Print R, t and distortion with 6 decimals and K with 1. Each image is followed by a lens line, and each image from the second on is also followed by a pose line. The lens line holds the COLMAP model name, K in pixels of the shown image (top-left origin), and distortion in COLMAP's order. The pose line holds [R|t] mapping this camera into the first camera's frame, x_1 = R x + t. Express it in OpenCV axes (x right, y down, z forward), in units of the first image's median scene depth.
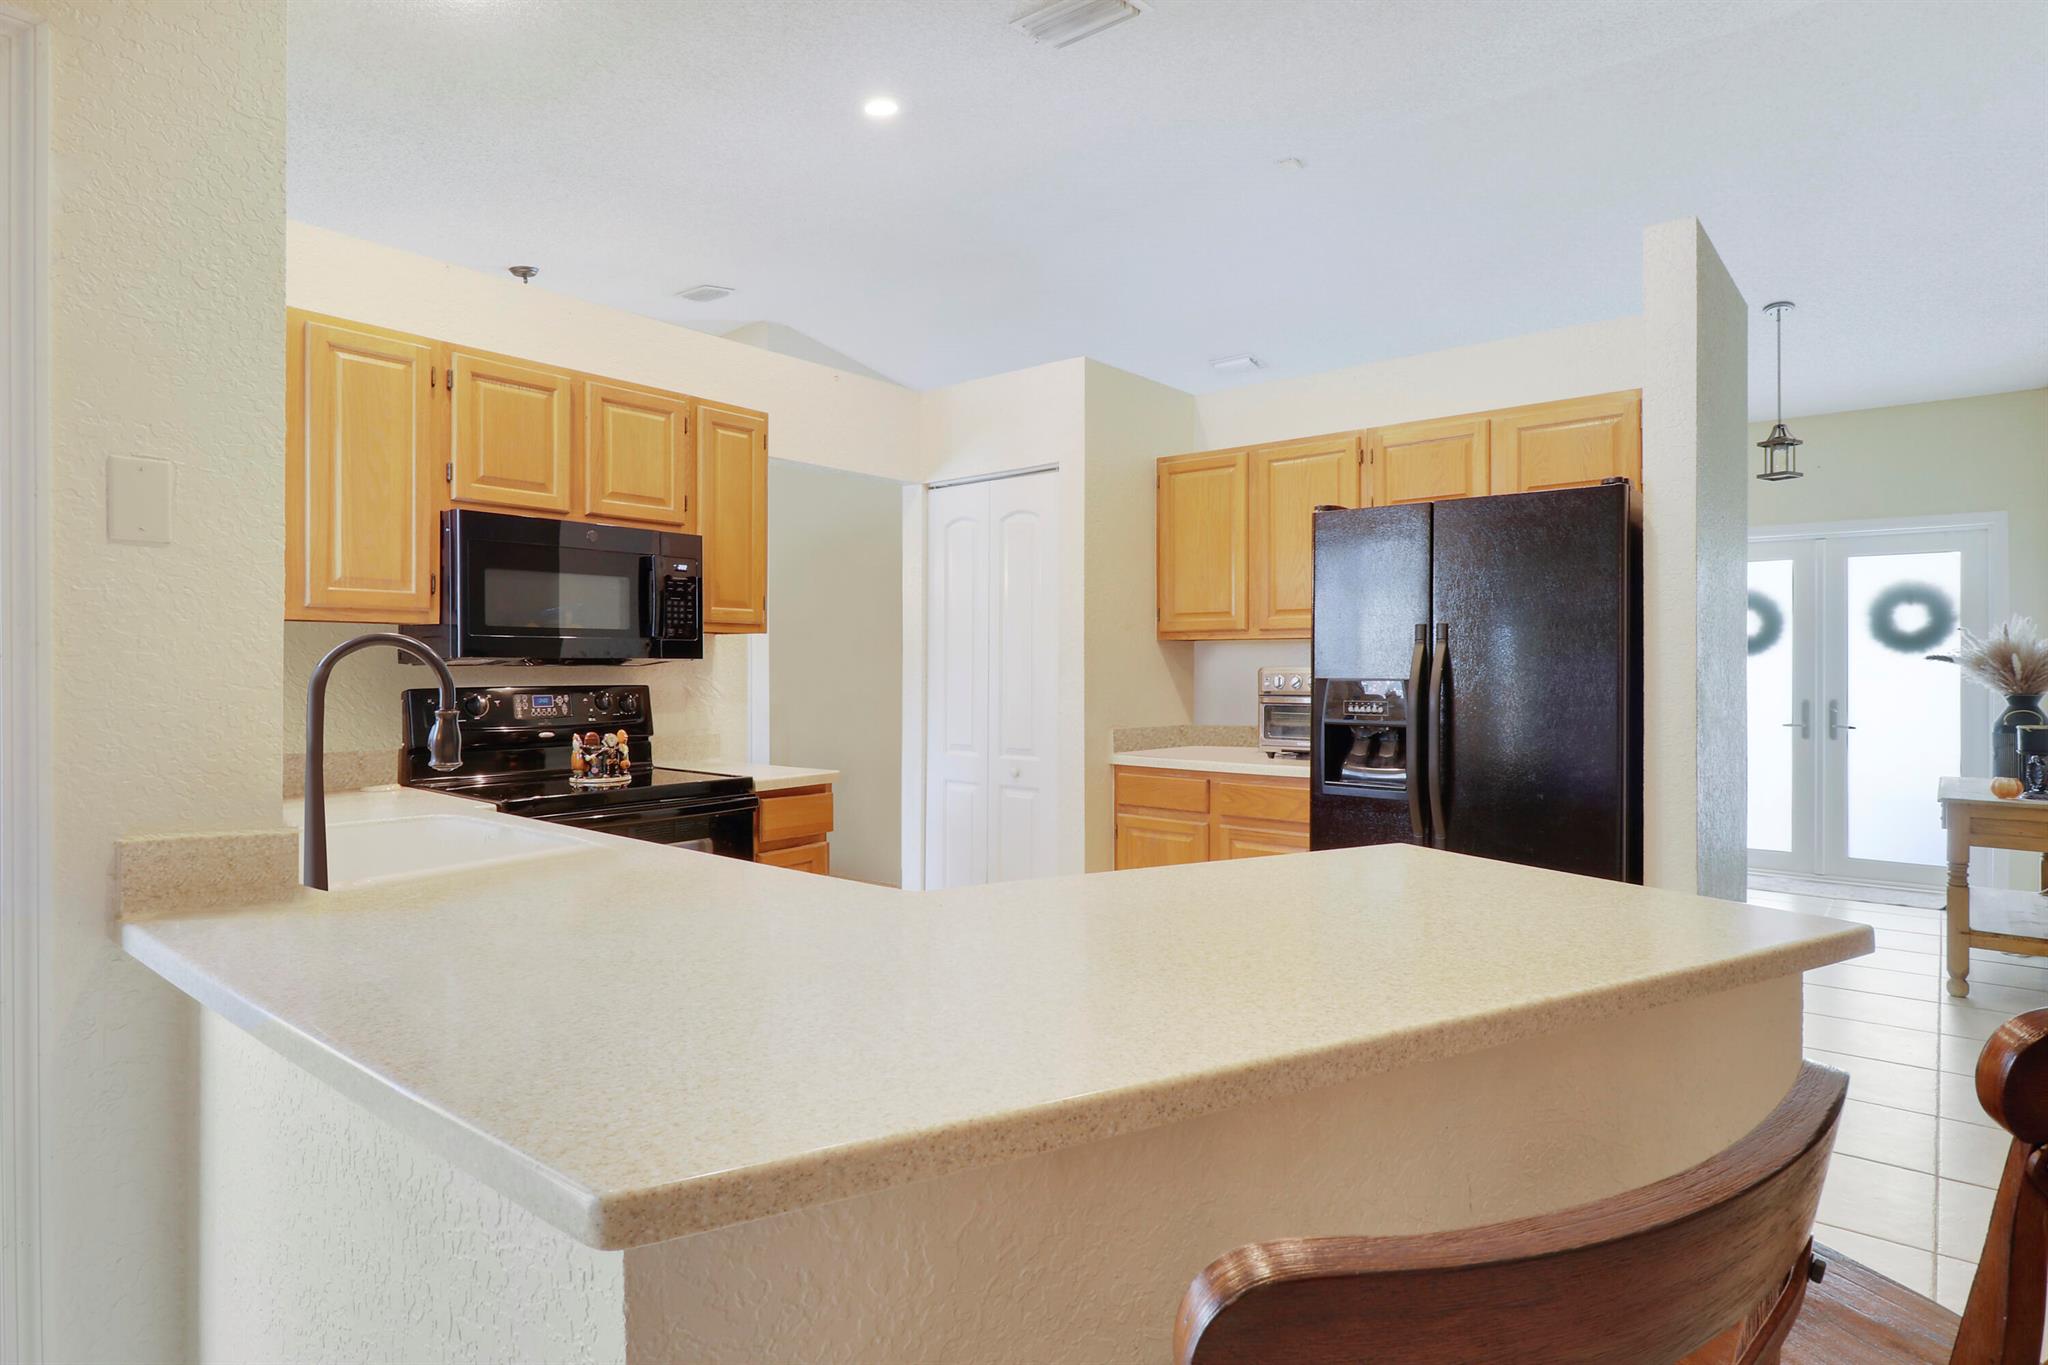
lens RADIAL K [[1103.4, 0, 1024.0], [0, 1103.4, 682.5], [0, 0, 1]] dist [0.001716, 0.000056]
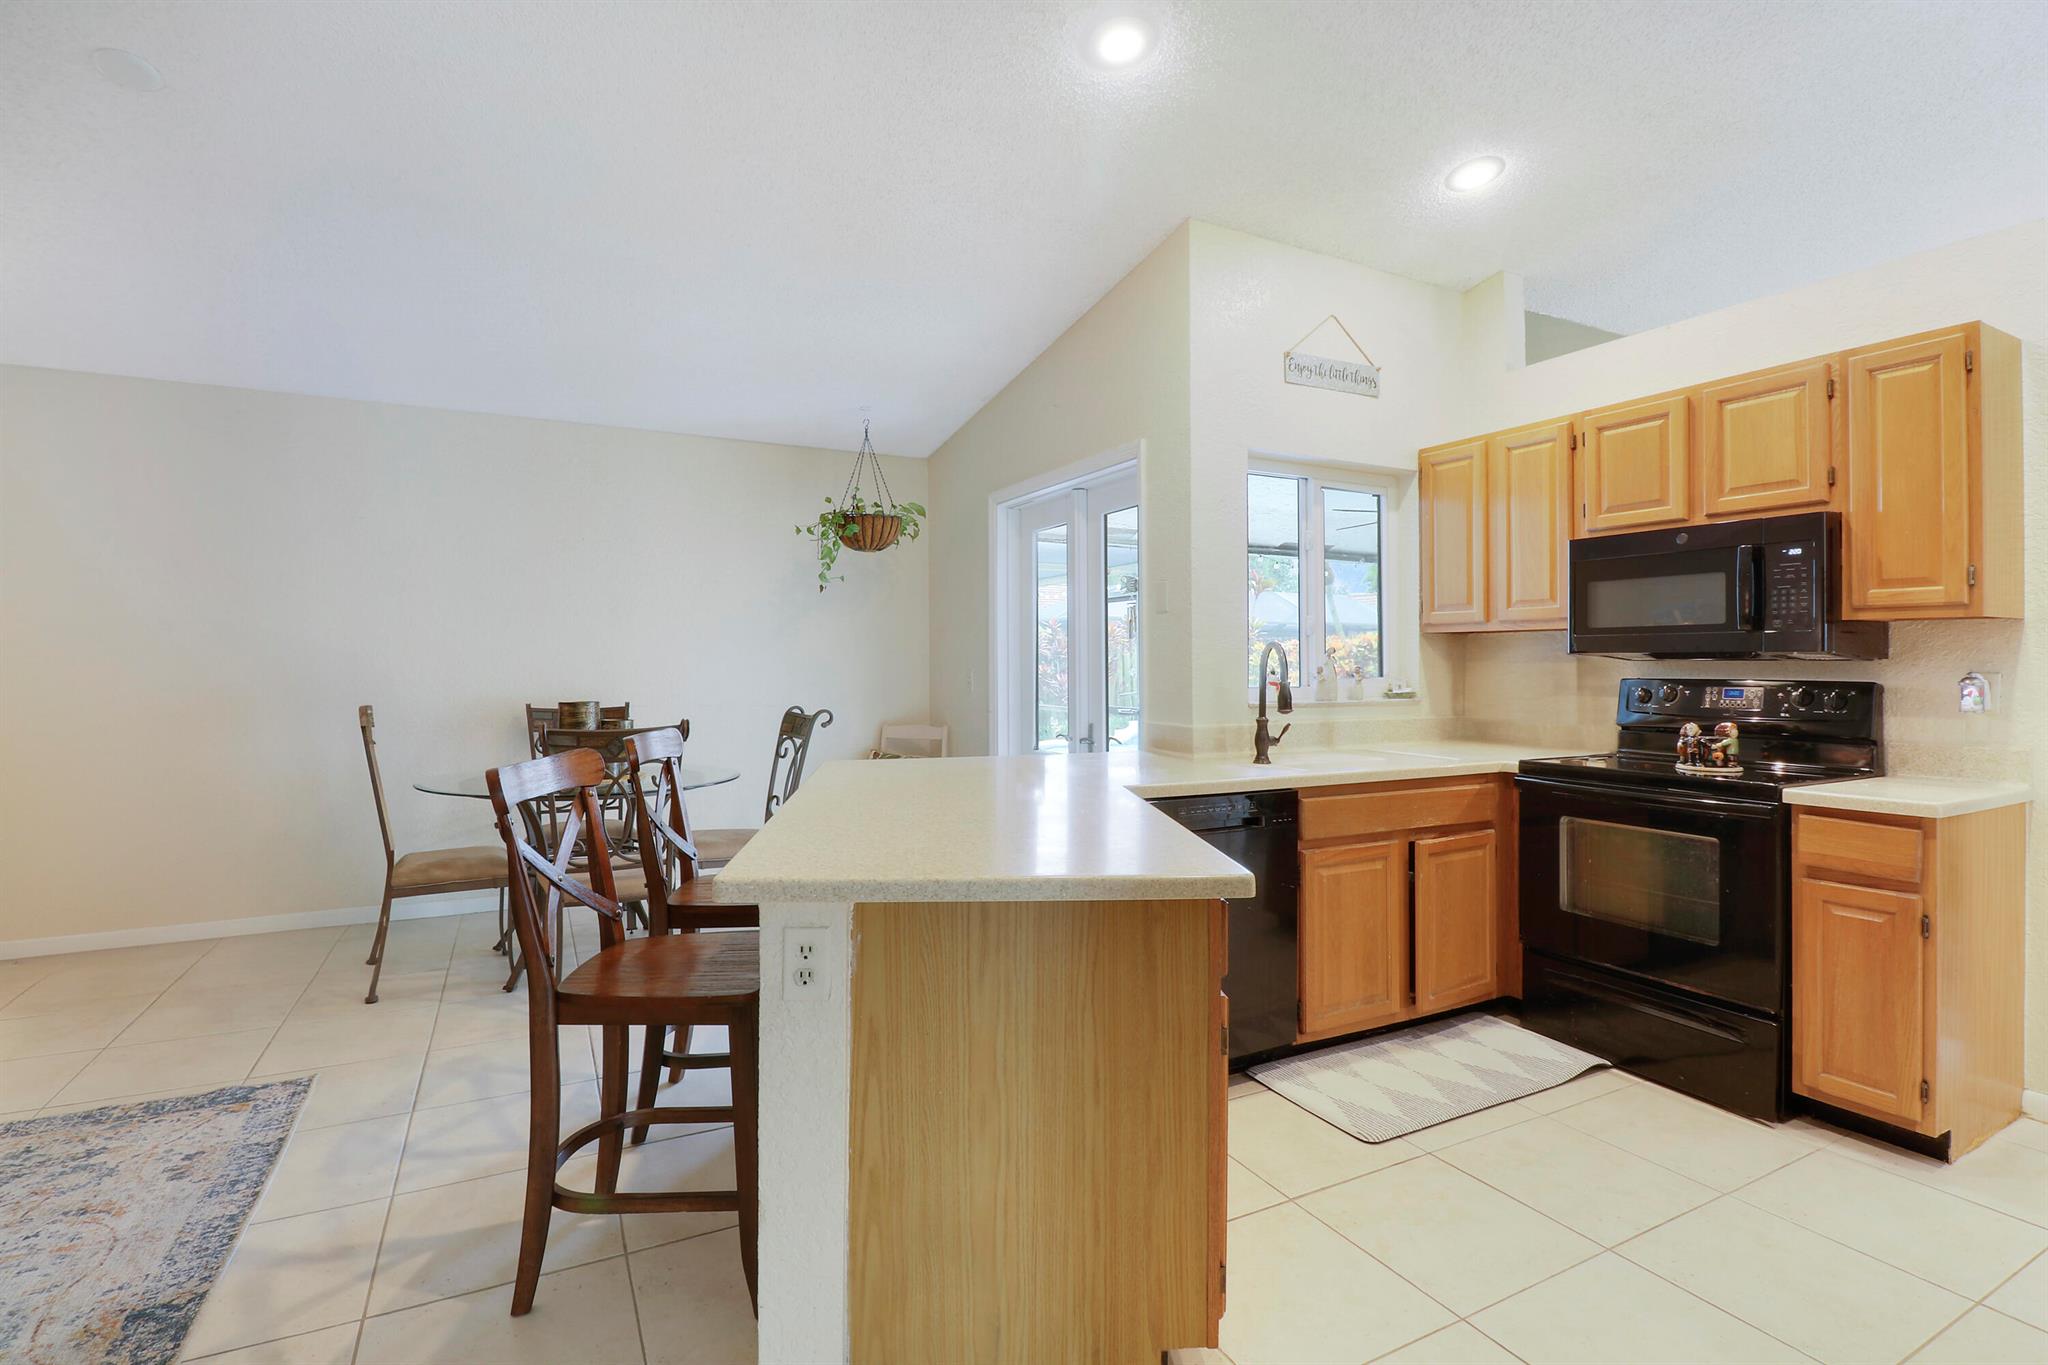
lens RADIAL K [[965.3, 0, 1037.5], [0, 965.3, 664.1], [0, 0, 1]] dist [-0.023021, -0.002487]
pose [[-0.378345, -0.006079, -0.925645, 0.646734], [-0.021468, 0.999767, 0.002209, 0.000702], [0.925416, 0.020708, -0.378387, 0.708530]]
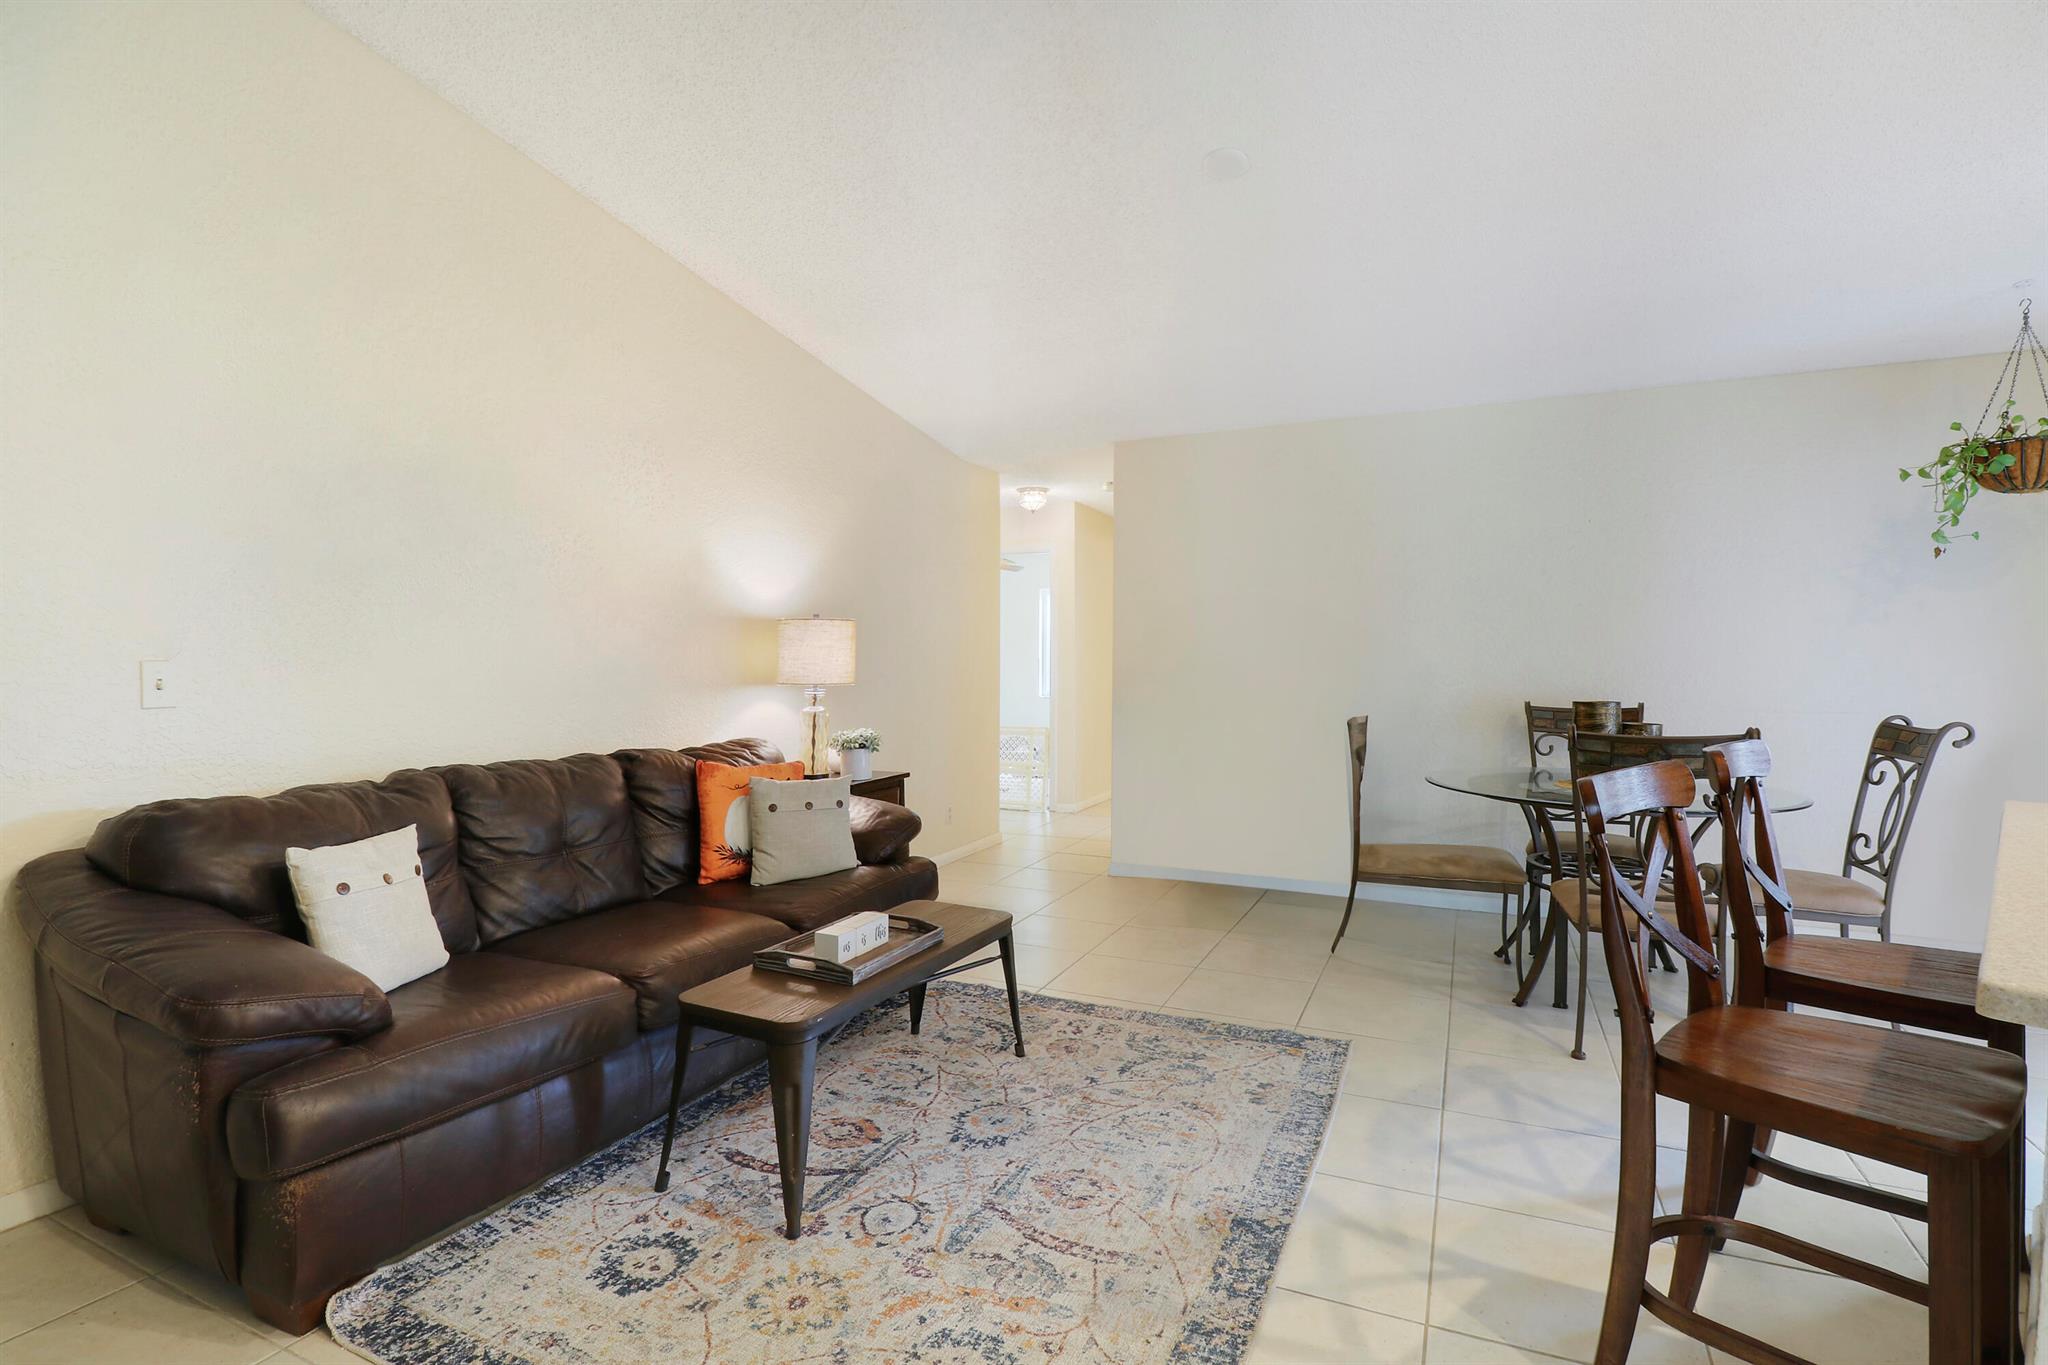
lens RADIAL K [[975.5, 0, 1024.0], [0, 975.5, 682.5], [0, 0, 1]] dist [-0.000587, -0.000443]
pose [[-0.966806, 0.002807, -0.255494, 0.650001], [-0.007414, 0.999210, 0.039035, 0.003485], [0.255402, 0.039633, -0.966022, 0.620464]]
